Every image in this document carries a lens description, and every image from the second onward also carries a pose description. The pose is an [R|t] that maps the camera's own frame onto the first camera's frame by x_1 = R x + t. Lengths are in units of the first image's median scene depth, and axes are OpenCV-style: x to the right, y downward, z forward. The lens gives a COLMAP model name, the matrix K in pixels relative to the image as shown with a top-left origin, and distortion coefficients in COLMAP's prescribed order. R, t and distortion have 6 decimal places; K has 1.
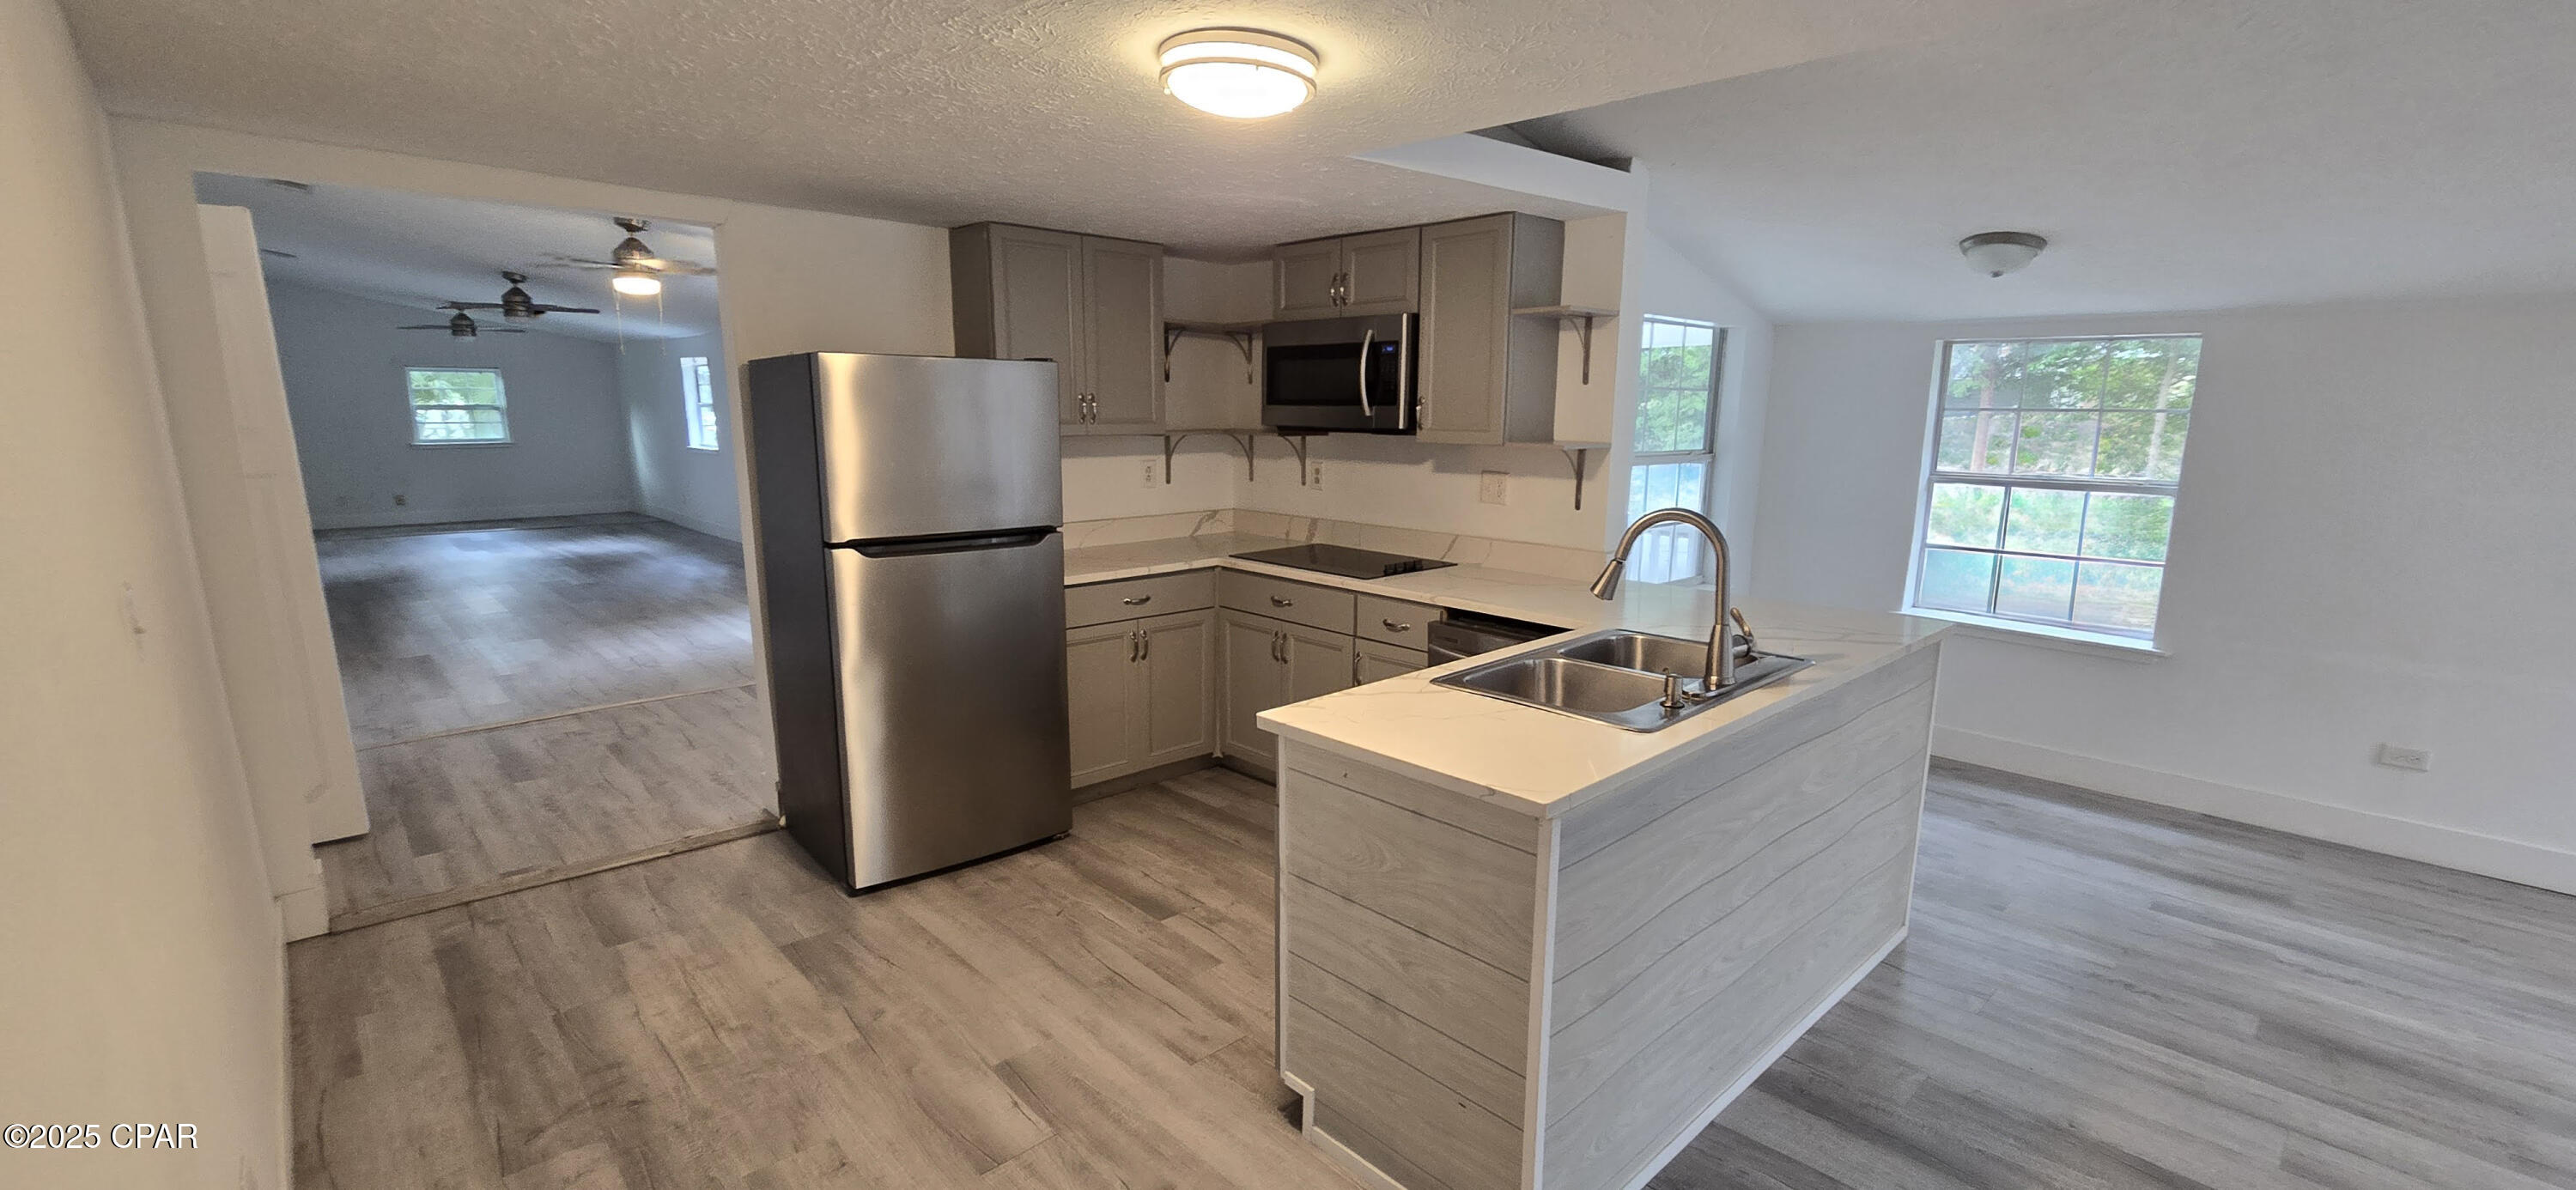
lens RADIAL K [[1054.3, 0, 1295.5], [0, 1054.3, 605.2], [0, 0, 1]] dist [-0.010184, 0.012889]
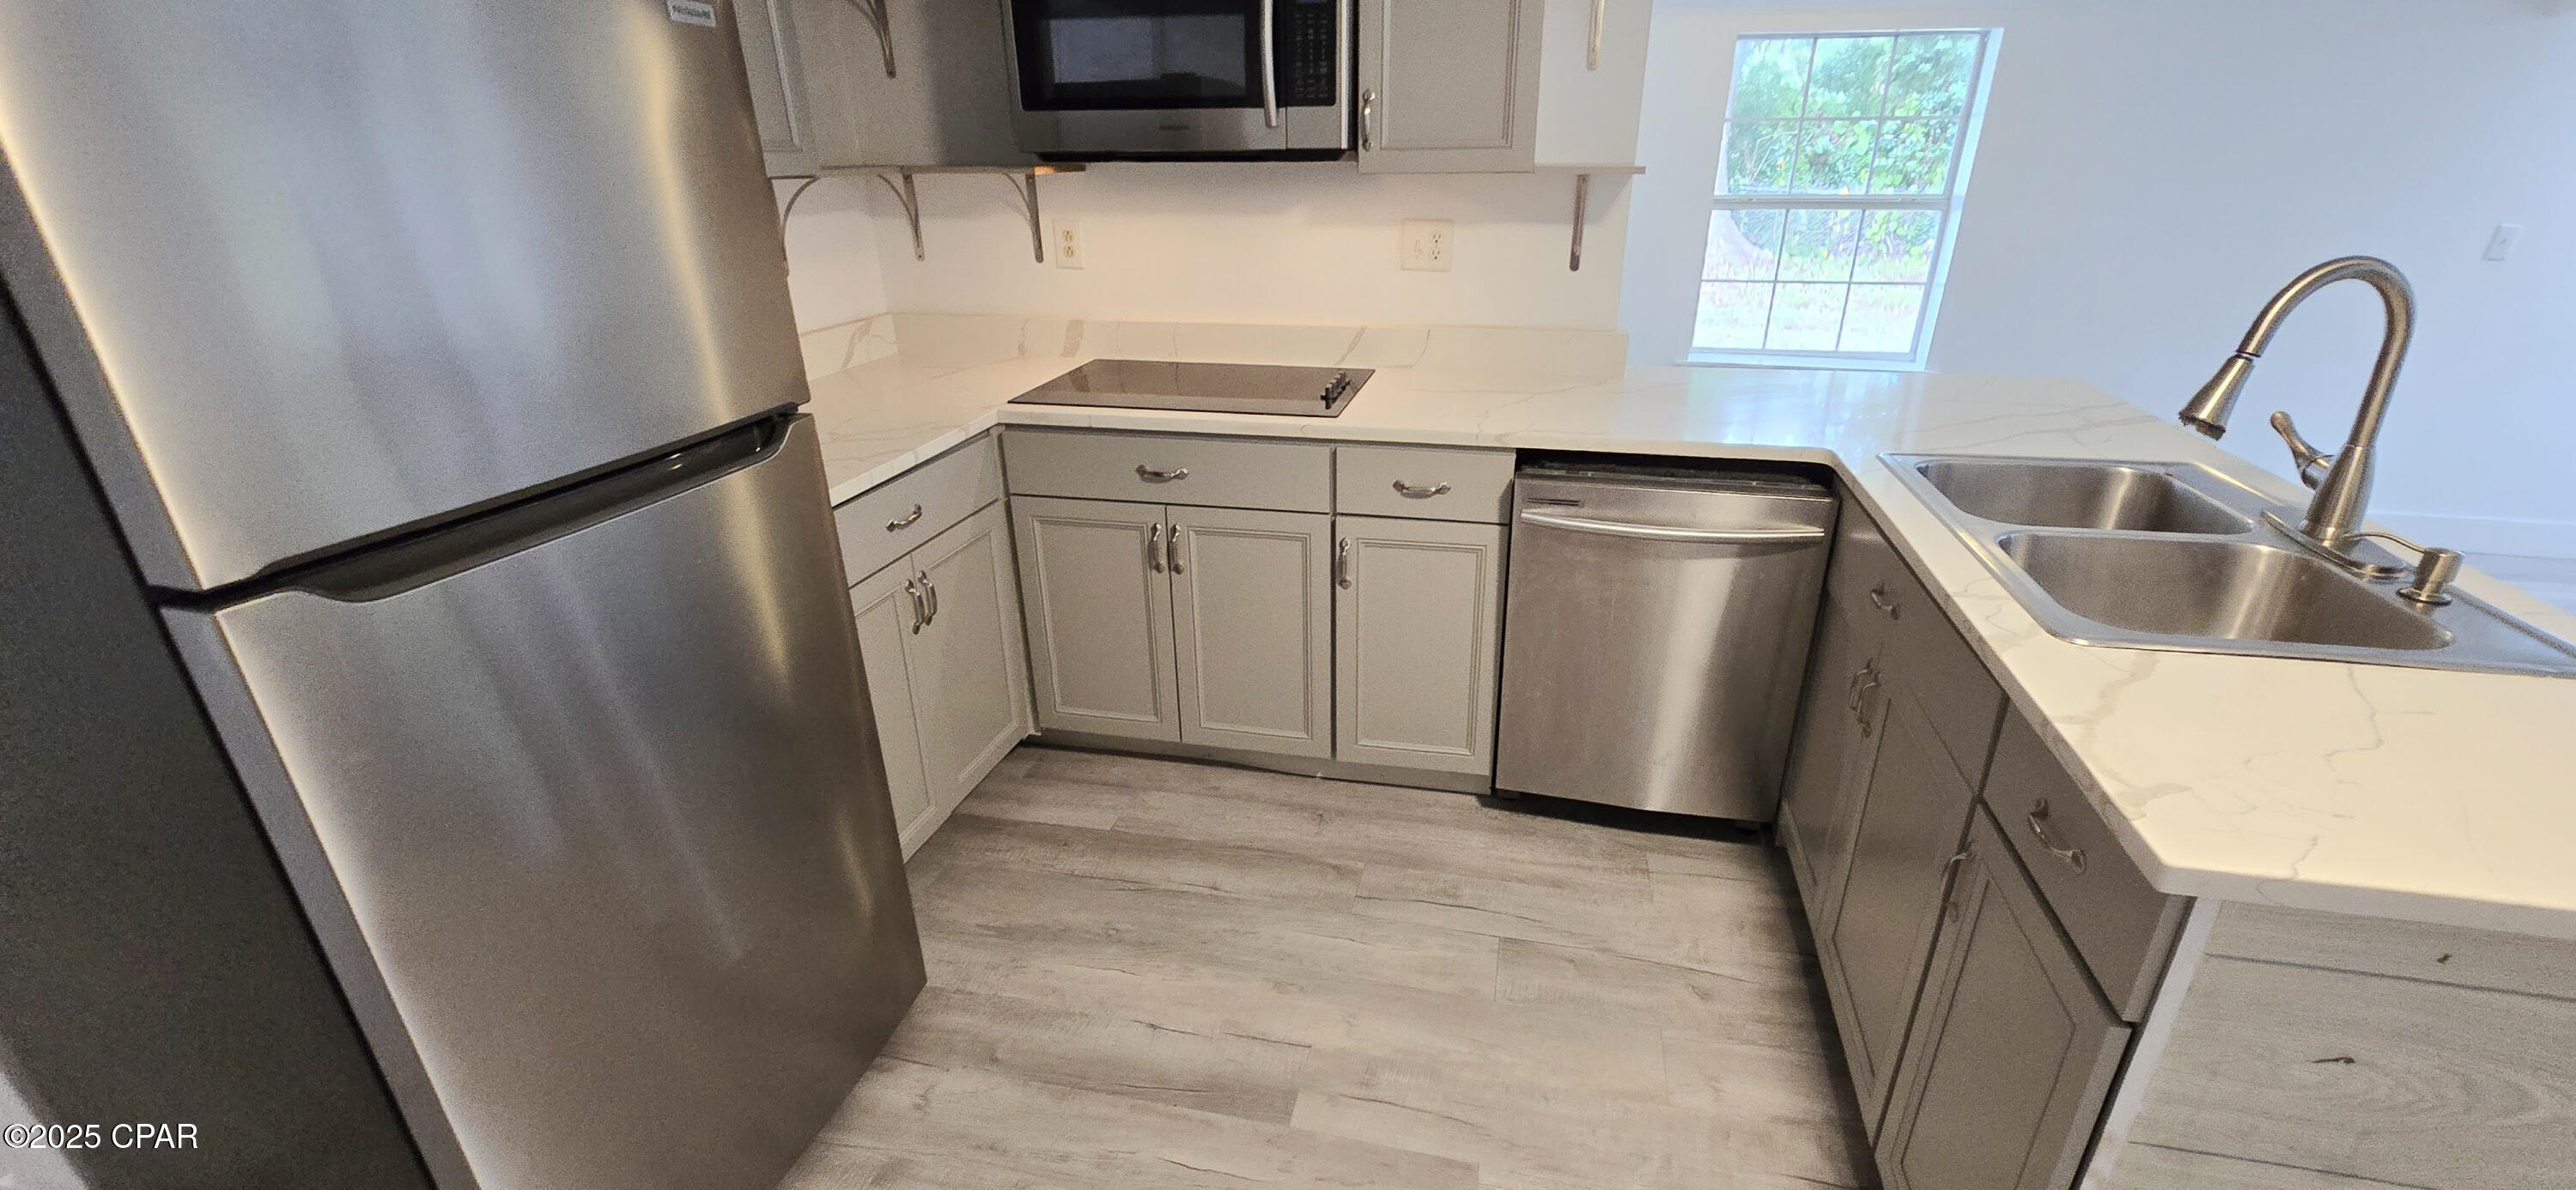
lens RADIAL K [[1054.3, 0, 1295.5], [0, 1054.3, 605.2], [0, 0, 1]] dist [-0.010184, 0.012889]
pose [[0.826010, -0.238897, 0.510525, -0.280349], [0.119633, 0.959409, 0.255387, -0.076684], [-0.550814, -0.149877, 0.821061, 0.496685]]
